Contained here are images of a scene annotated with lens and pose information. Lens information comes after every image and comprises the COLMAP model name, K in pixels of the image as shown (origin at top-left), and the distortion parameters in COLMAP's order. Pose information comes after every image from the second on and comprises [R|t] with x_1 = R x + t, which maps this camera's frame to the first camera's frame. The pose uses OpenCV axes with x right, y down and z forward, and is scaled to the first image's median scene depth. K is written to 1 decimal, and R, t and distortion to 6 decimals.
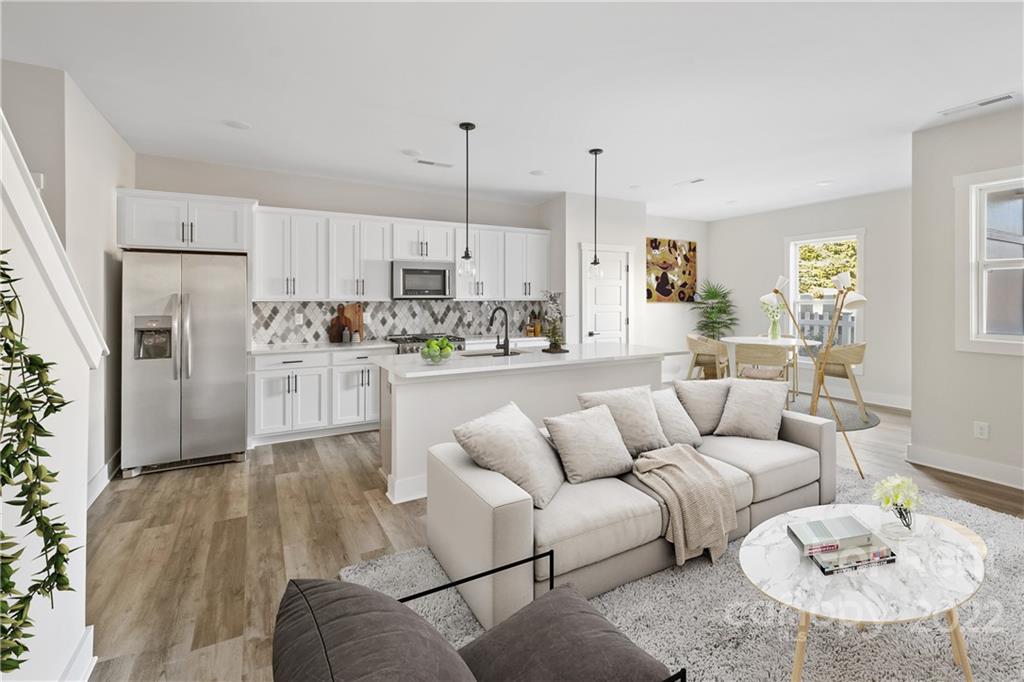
lens RADIAL K [[460.8, 0, 515.2], [0, 460.8, 300.4], [0, 0, 1]] dist [-0.000146, 0.000165]
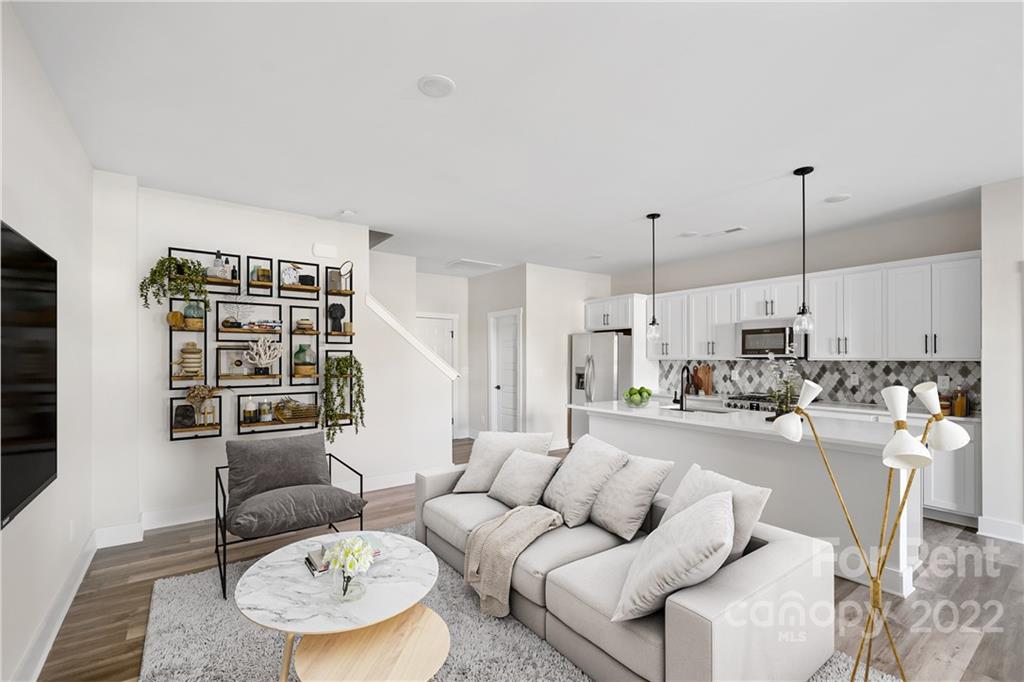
lens RADIAL K [[449.8, 0, 515.4], [0, 449.8, 357.5], [0, 0, 1]] dist [-0.001699, 0.000154]
pose [[0.125843, -0.000333, -0.992050, 0.700505], [-0.003732, 0.999993, -0.000809, -0.001810], [0.992043, 0.003804, 0.125841, 0.338967]]
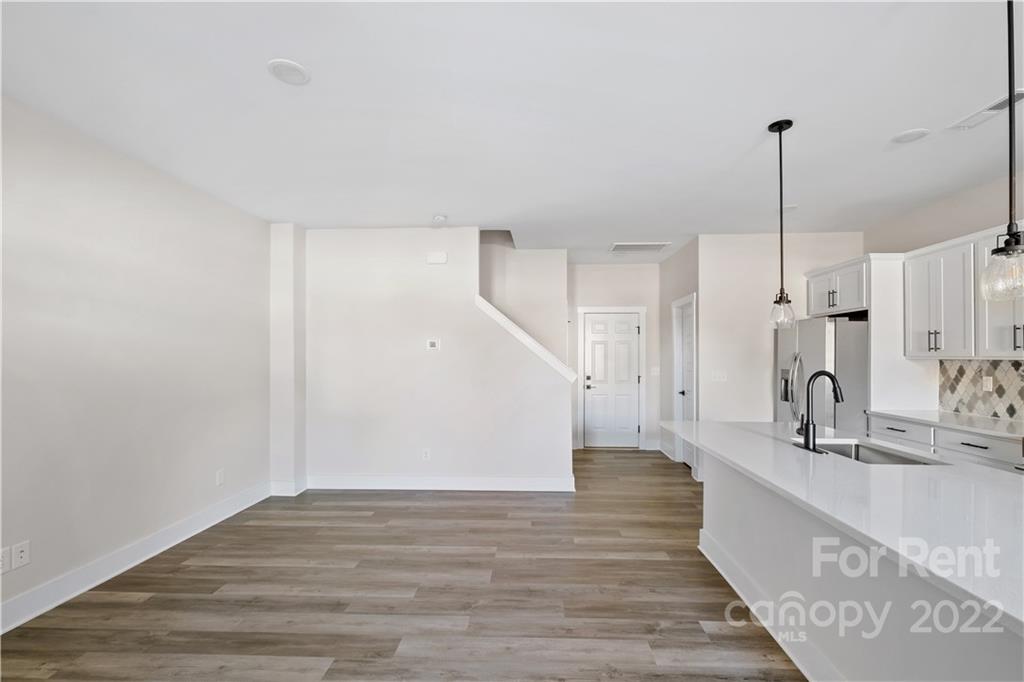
lens RADIAL K [[455.4, 0, 519.6], [0, 455.4, 354.8], [0, 0, 1]] dist [-0.001796, -0.000269]
pose [[-0.526852, 0.000338, -0.849957, 0.507899], [0.001078, 0.999999, -0.000271, -0.005884], [0.849957, -0.001059, -0.526852, 0.707441]]
